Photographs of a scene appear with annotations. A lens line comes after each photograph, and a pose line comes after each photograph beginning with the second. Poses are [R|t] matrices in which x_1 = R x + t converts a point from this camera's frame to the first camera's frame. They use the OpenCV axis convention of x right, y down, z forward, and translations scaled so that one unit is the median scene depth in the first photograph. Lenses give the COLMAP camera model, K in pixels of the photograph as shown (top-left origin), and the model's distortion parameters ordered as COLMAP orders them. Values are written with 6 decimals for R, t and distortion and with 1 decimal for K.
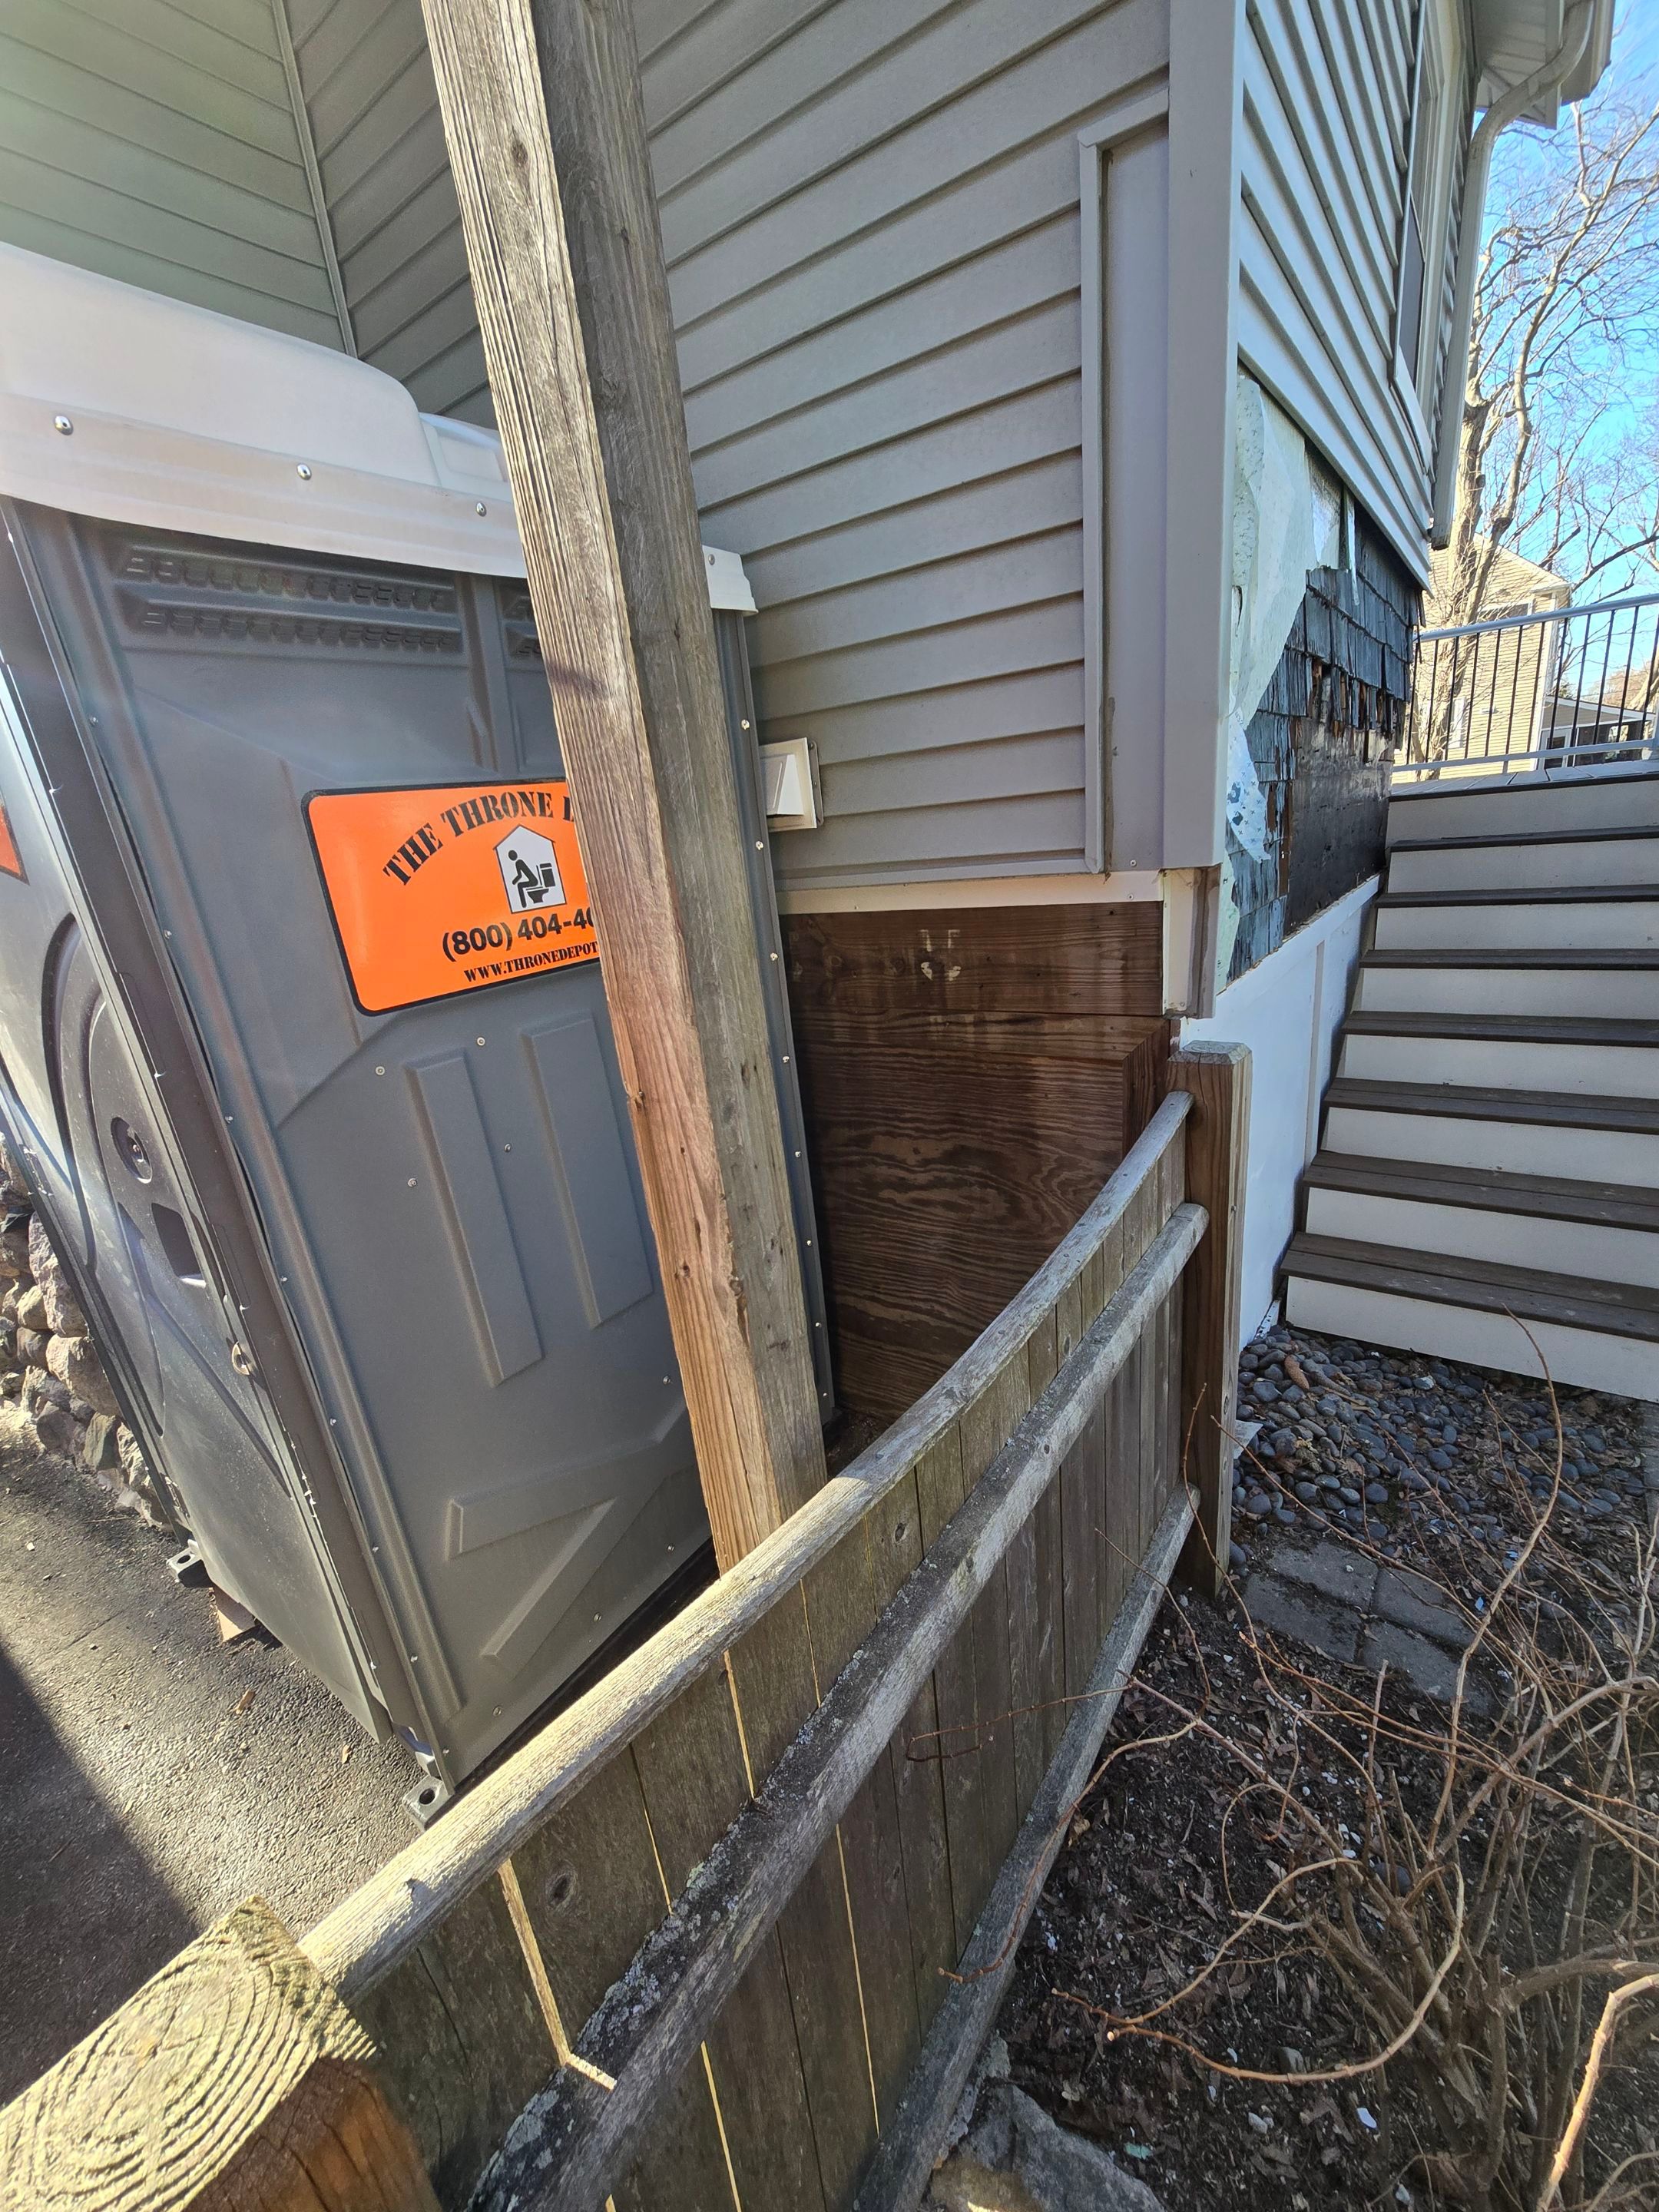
lens RADIAL K [[902.2, 0, 843.6], [0, 902.2, 1122.9], [0, 0, 1]] dist [-0.002269, -0.001231]
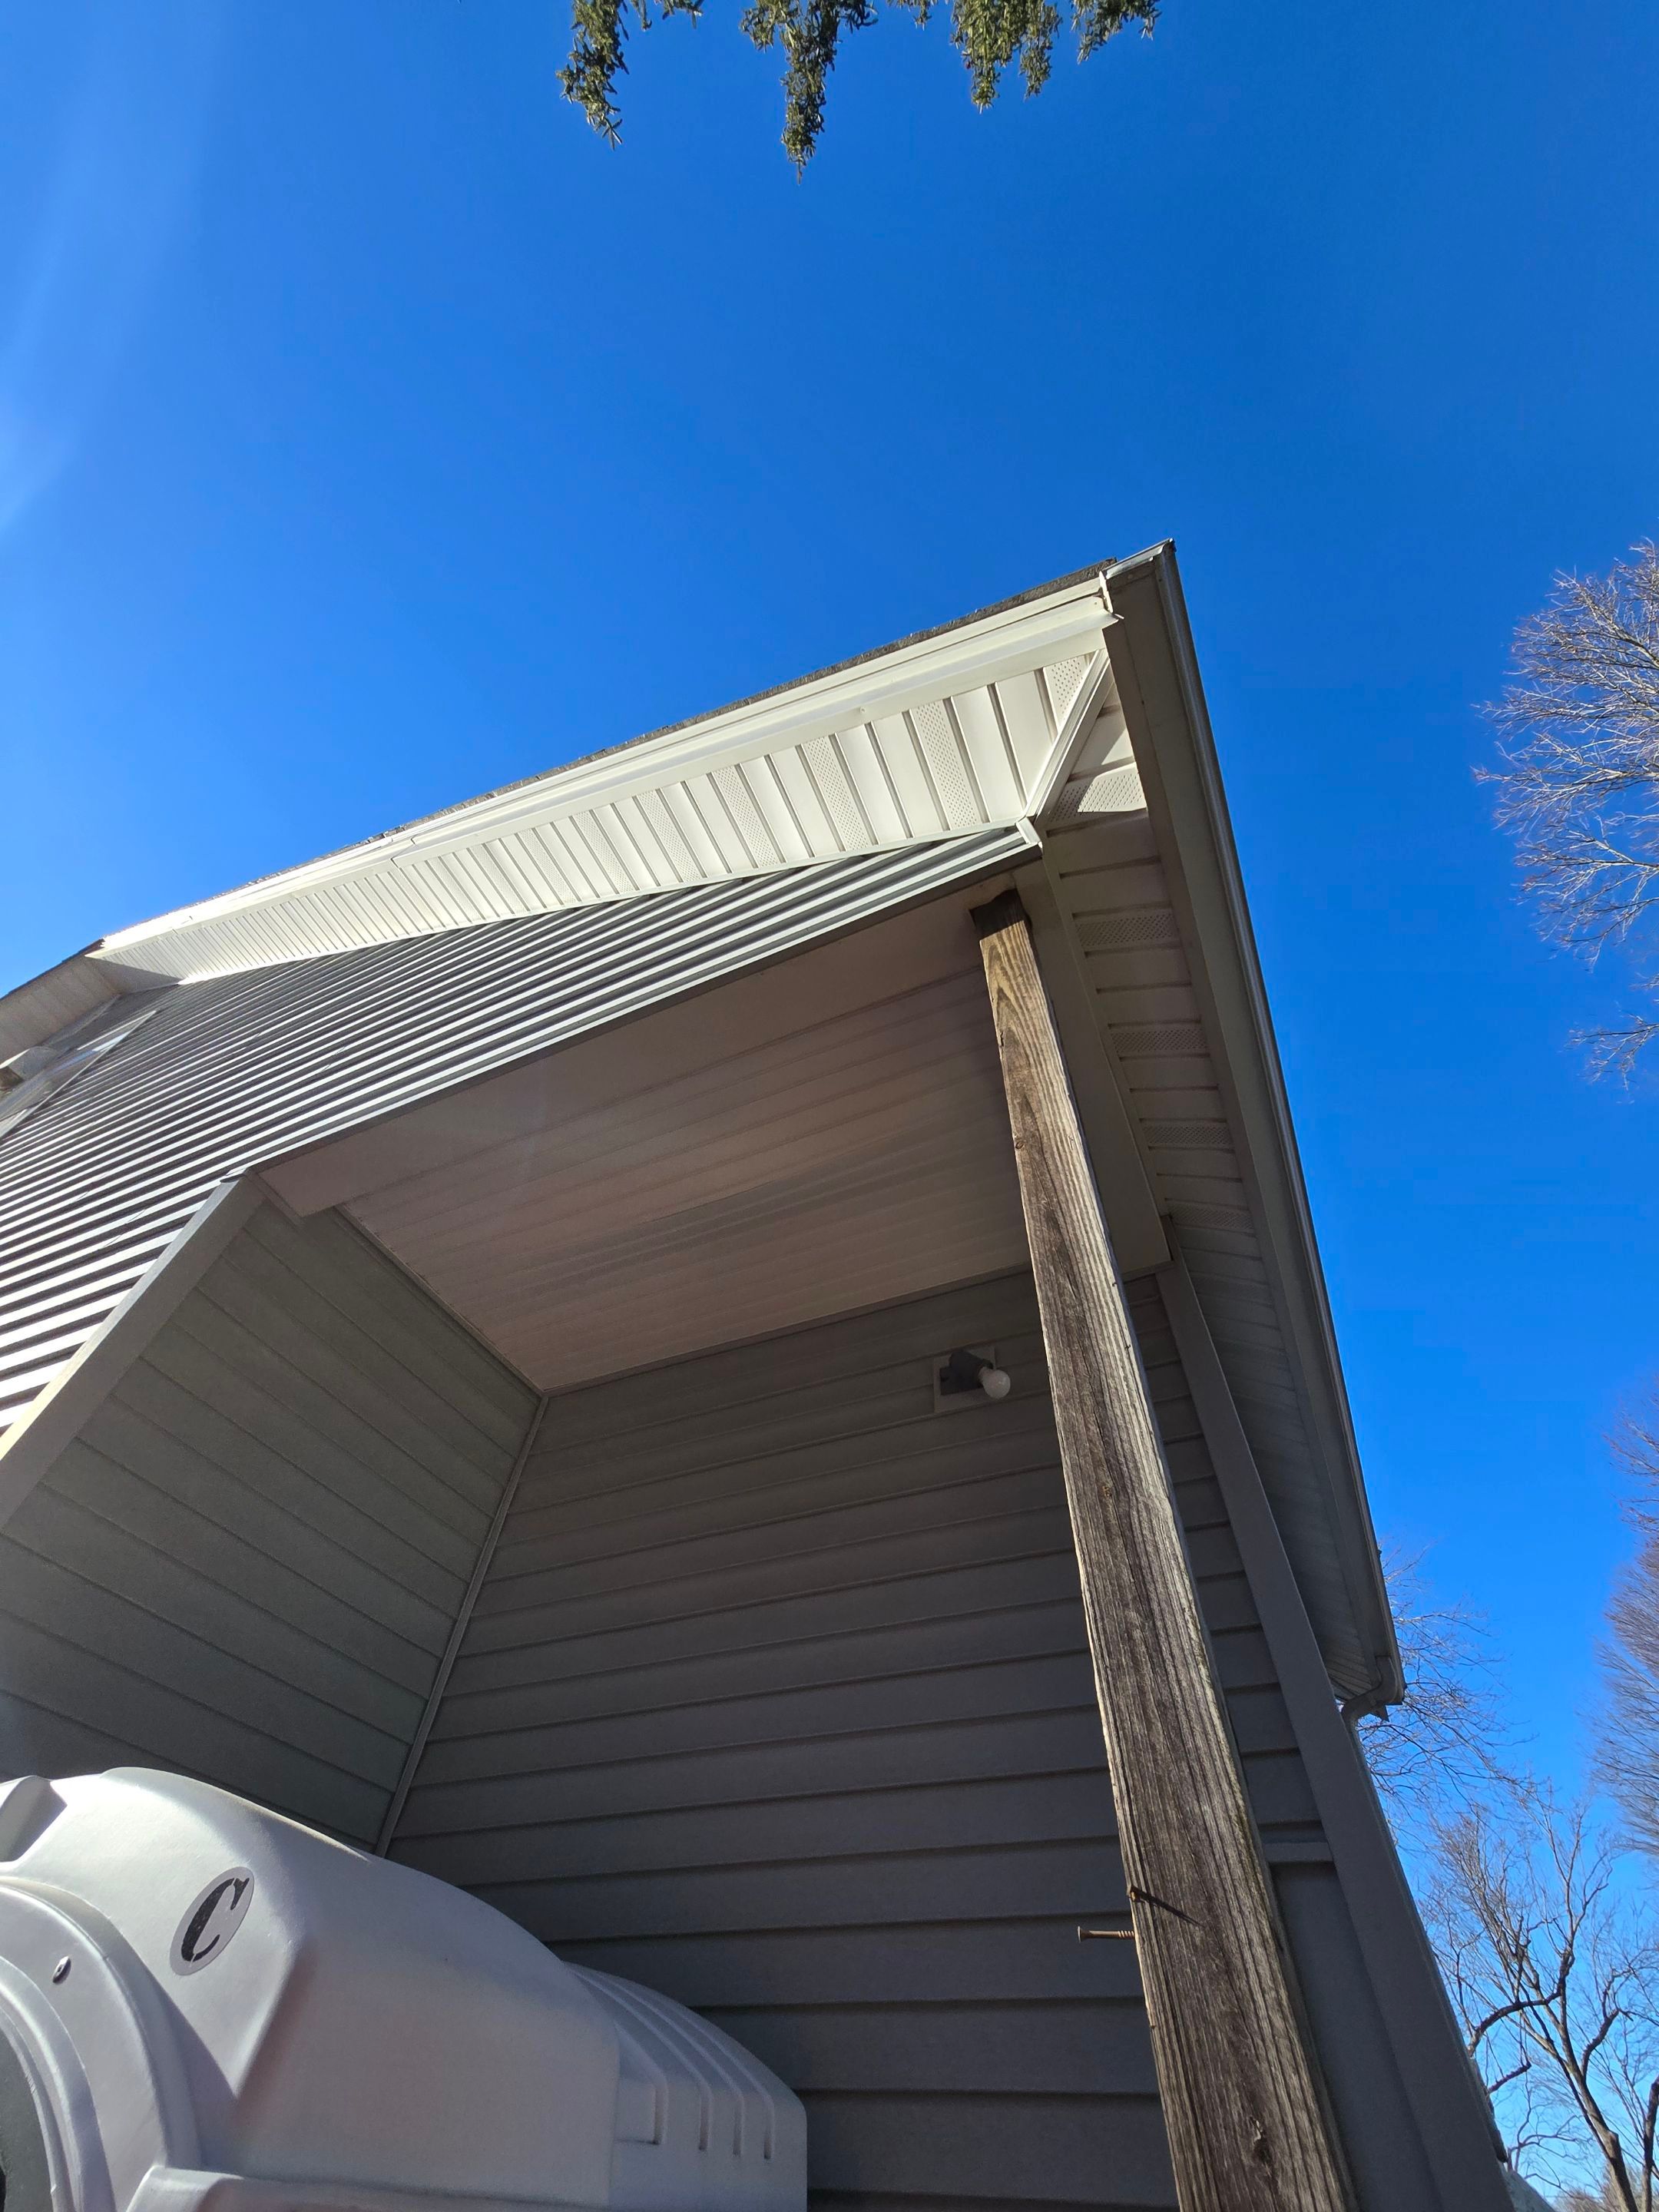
lens RADIAL K [[893.9, 0, 838.7], [0, 893.9, 1139.2], [0, 0, 1]] dist [0.002092, 0.000036]
pose [[0.972012, 0.234600, 0.012466, -0.327261], [-0.069379, 0.337343, -0.938822, -0.221183], [-0.224453, 0.911681, 0.344178, -0.060140]]
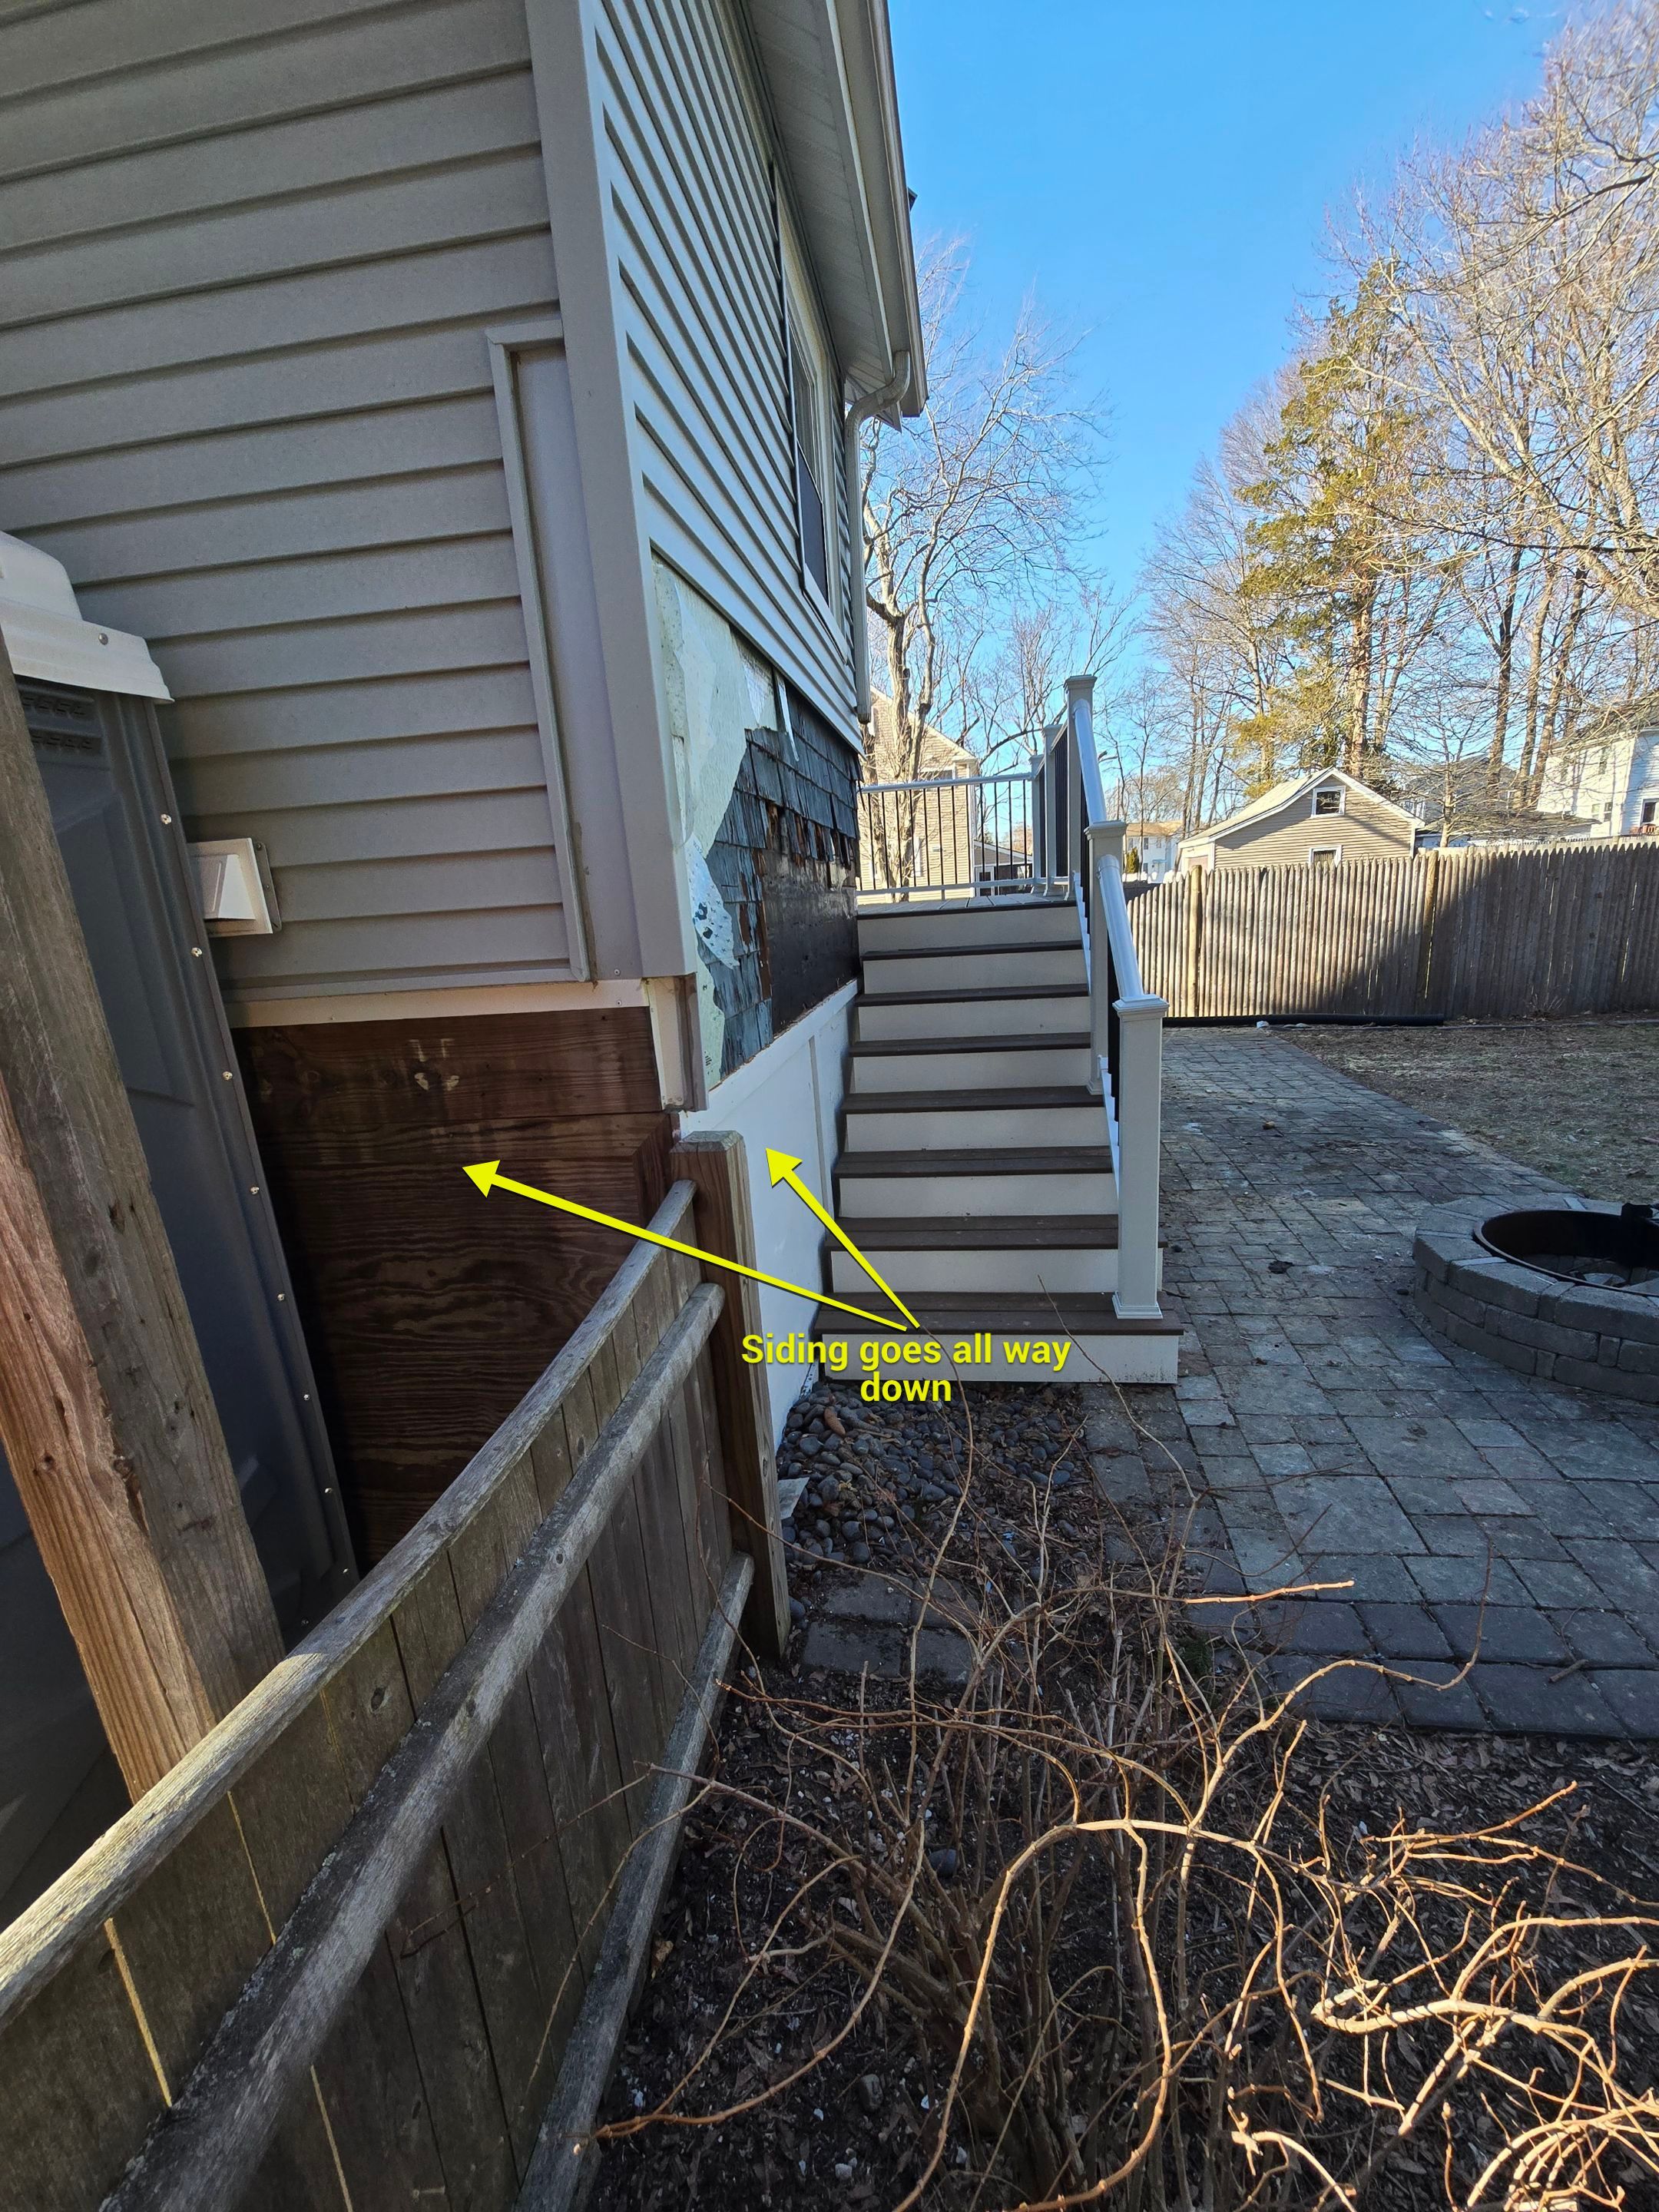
lens RADIAL K [[902.2, 0, 843.6], [0, 902.2, 1122.9], [0, 0, 1]] dist [-0.002269, -0.001231]
pose [[0.886383, -0.075798, 0.456705, 0.052395], [0.125201, 0.988993, -0.078852, 0.005656], [-0.445701, 0.127073, 0.886117, -0.040278]]
